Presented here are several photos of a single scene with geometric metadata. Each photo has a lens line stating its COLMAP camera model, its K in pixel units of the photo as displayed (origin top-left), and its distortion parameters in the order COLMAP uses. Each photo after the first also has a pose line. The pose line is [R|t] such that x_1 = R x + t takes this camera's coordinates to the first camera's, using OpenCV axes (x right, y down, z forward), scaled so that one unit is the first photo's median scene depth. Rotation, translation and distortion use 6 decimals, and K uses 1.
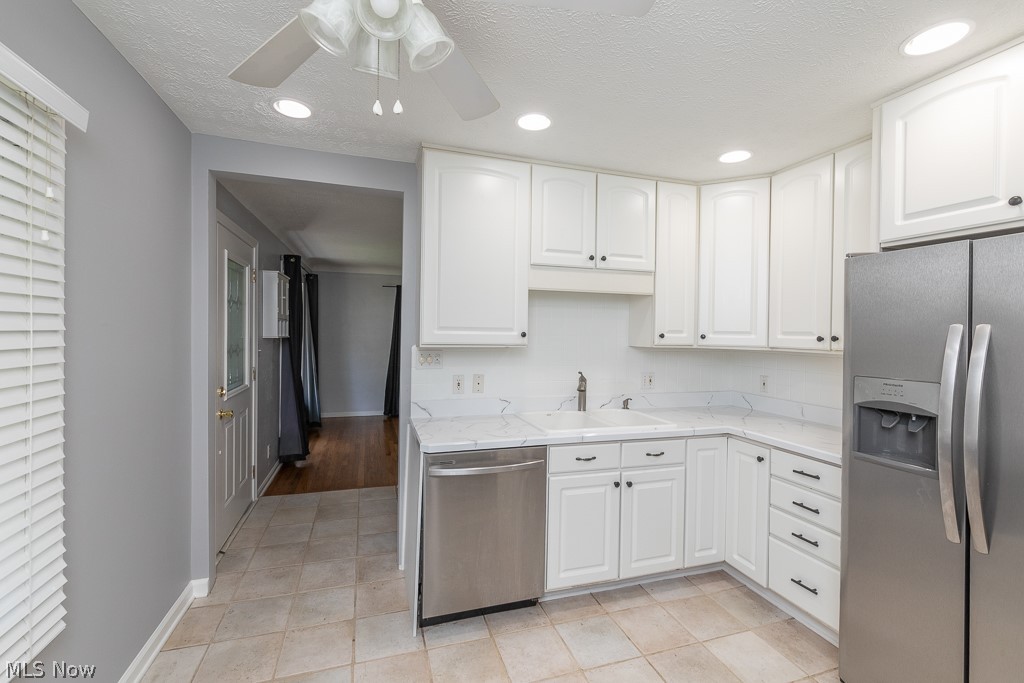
lens RADIAL K [[440.6, 0, 506.7], [0, 440.6, 331.3], [0, 0, 1]] dist [0.002047, 0.000266]
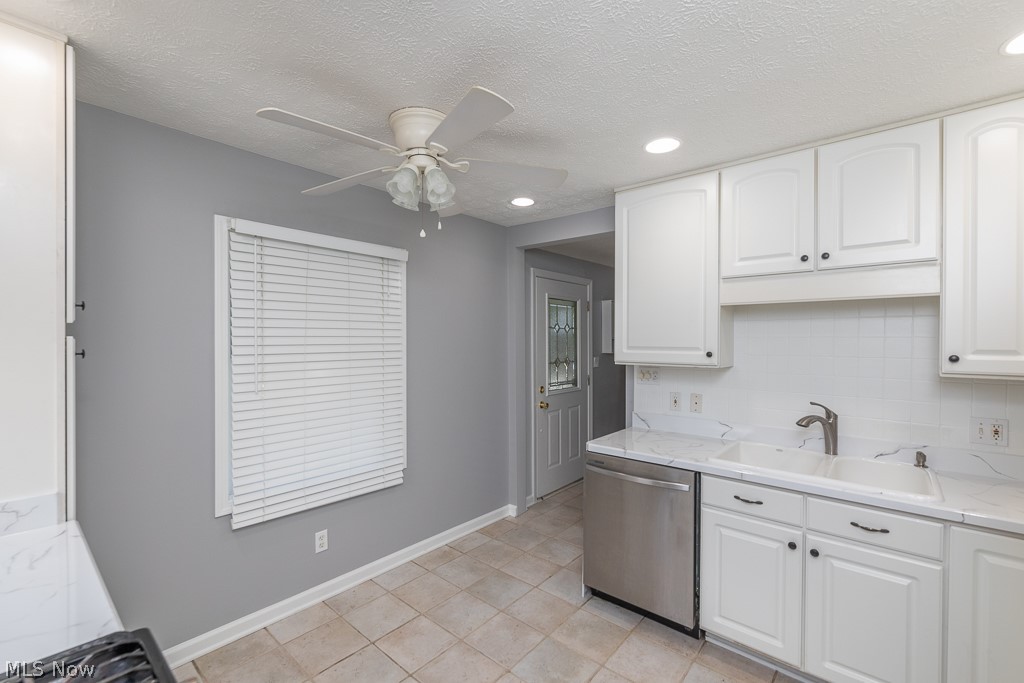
lens RADIAL K [[443.2, 0, 512.0], [0, 443.2, 341.5], [0, 0, 1]] dist [0.001355, -0.000069]
pose [[0.529297, -0.009603, -0.848382, 0.625235], [0.003930, 0.999953, -0.008866, -0.013332], [0.848427, 0.001359, 0.529310, 0.141702]]
